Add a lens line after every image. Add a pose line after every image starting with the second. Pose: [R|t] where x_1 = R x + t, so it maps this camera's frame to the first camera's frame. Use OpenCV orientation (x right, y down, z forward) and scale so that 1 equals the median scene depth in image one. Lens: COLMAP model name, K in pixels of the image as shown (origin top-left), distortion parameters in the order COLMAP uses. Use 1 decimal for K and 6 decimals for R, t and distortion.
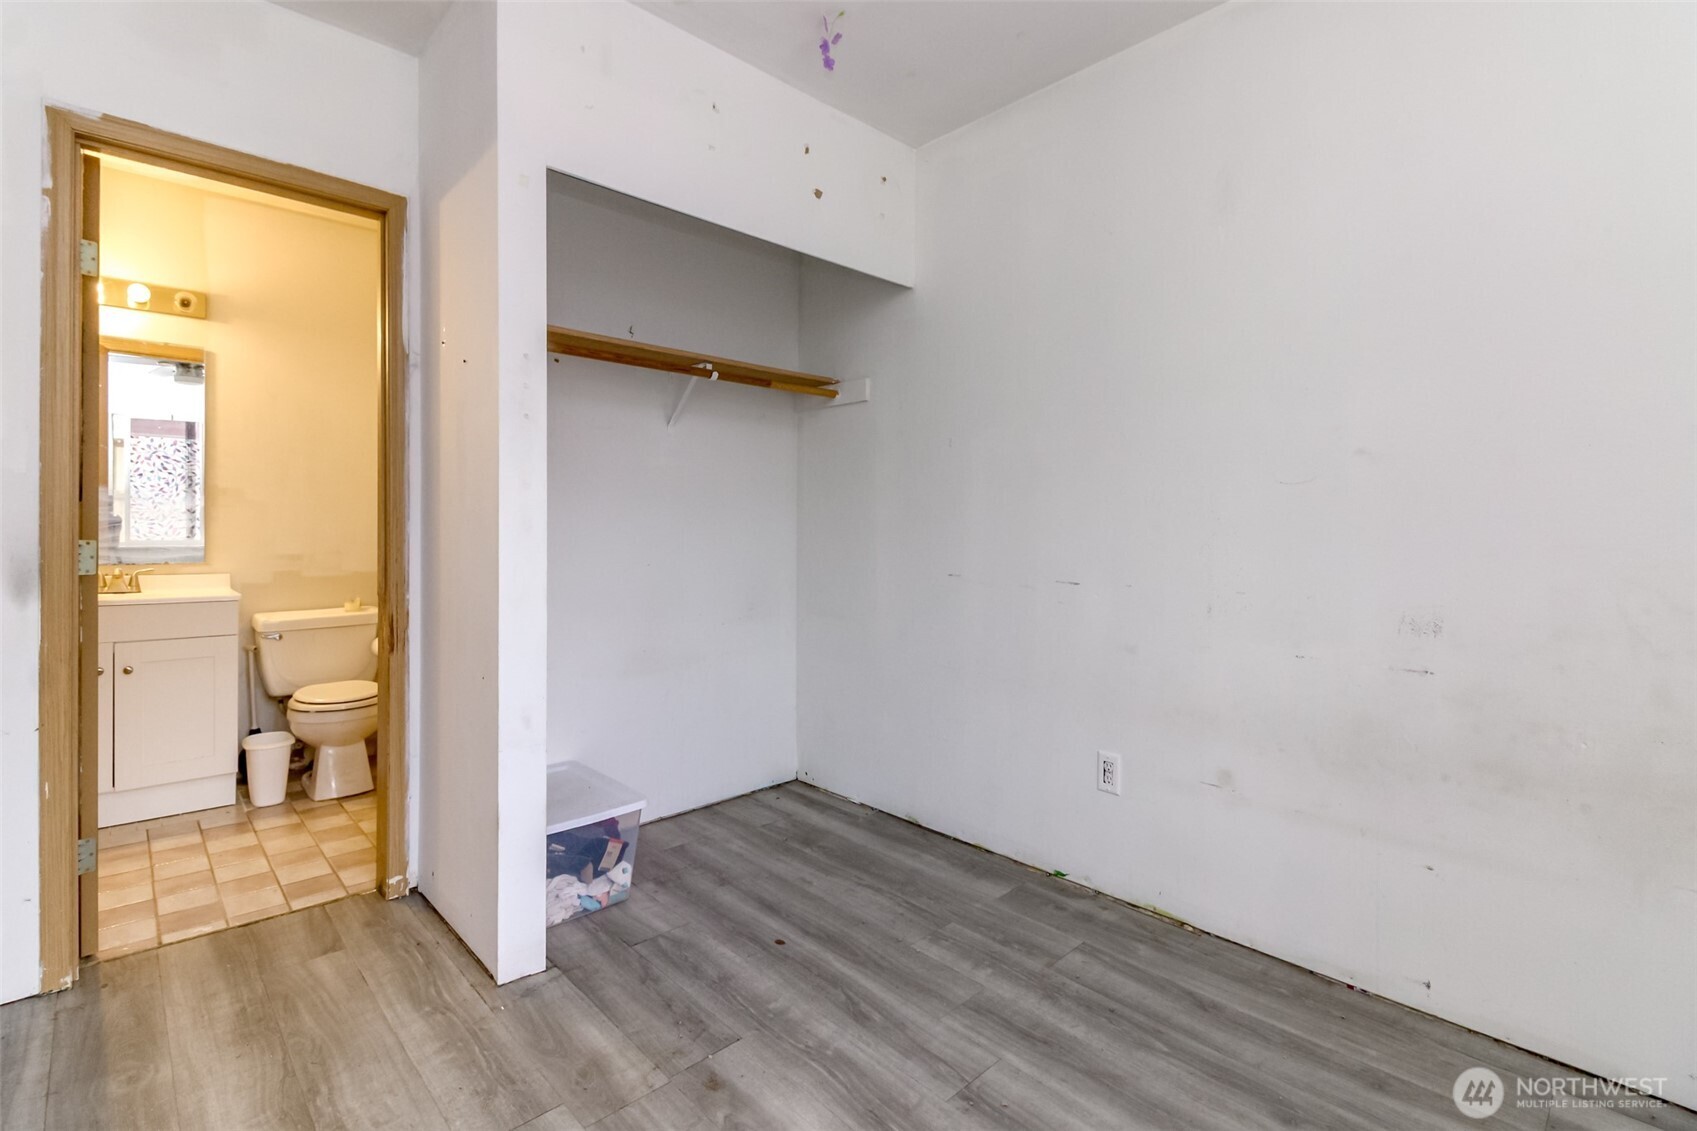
lens RADIAL K [[789.6, 0, 813.3], [0, 789.6, 571.0], [0, 0, 1]] dist [0.001670, -0.000135]
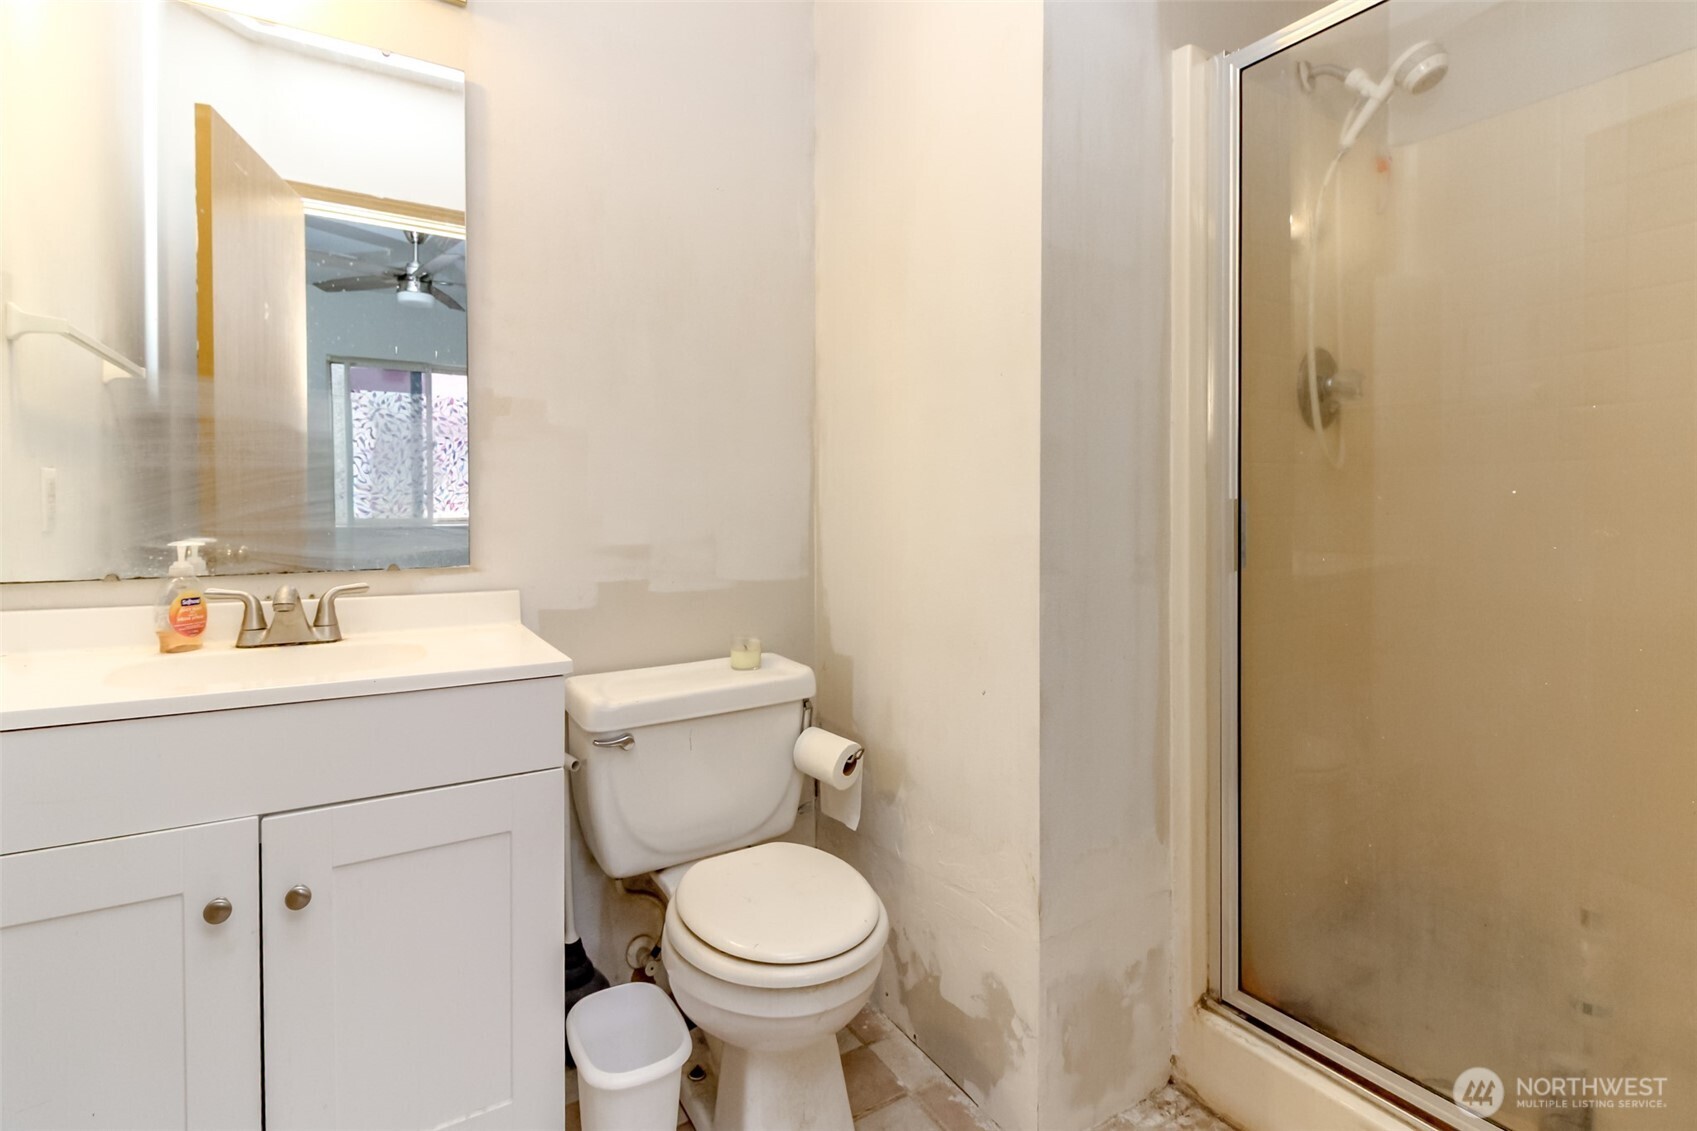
lens RADIAL K [[812.4, 0, 848.5], [0, 812.4, 565.5], [0, 0, 1]] dist [-0.012850, -0.000341]
pose [[0.985248, 0.003822, -0.171092, -0.214755], [0.000147, 0.999731, 0.023180, -0.009725], [0.171135, -0.022864, 0.984982, 0.262259]]
